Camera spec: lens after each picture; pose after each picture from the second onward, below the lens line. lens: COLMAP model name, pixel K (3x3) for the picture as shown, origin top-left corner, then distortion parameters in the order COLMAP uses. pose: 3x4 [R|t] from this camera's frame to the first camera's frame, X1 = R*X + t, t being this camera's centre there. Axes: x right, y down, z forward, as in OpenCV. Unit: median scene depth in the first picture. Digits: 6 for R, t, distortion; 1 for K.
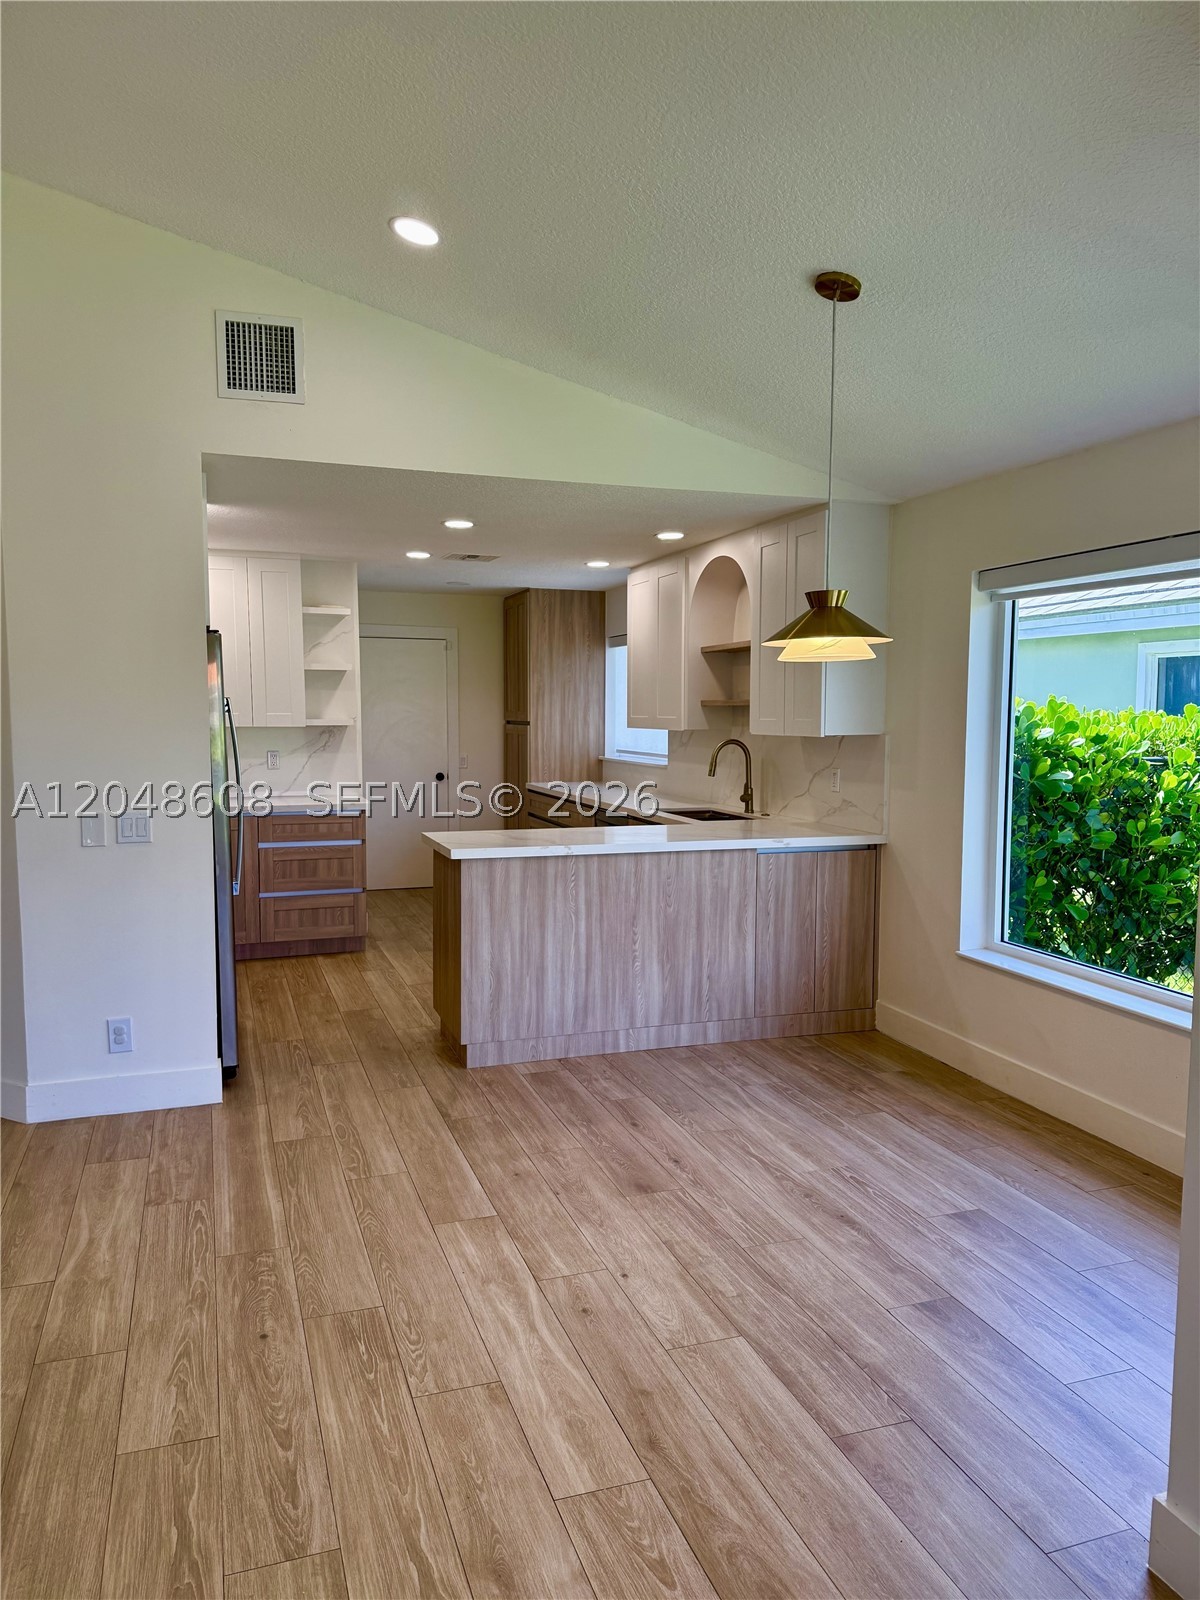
lens RADIAL K [[1114.6, 0, 601.3], [0, 1114.6, 803.6], [0, 0, 1]] dist [0.091078, -0.004119]
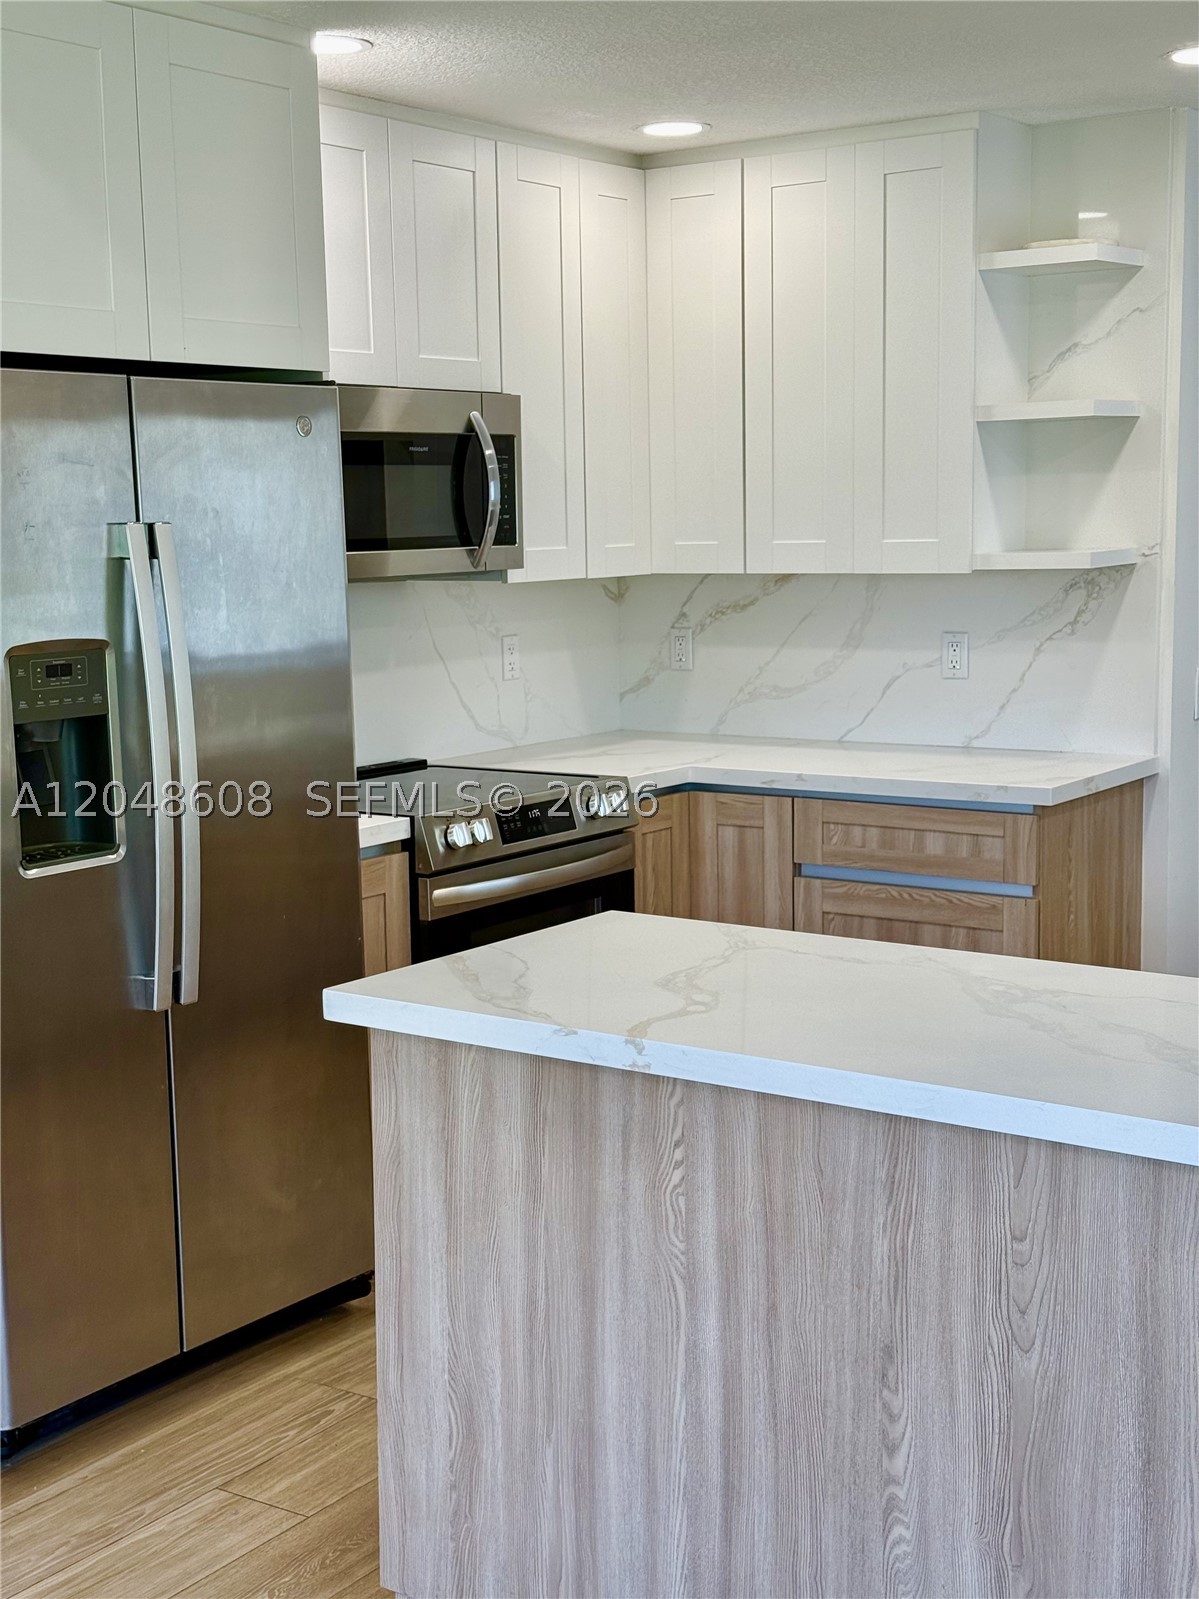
lens RADIAL K [[2221.4, 0, 600.8], [0, 2221.4, 810.4], [0, 0, 1]] dist [0.104399, 0.000000]
pose [[0.590301, 0.098952, -0.801095, 0.369116], [-0.053129, 0.995068, 0.083763, -0.059545], [0.805433, -0.006884, 0.592647, 0.595000]]
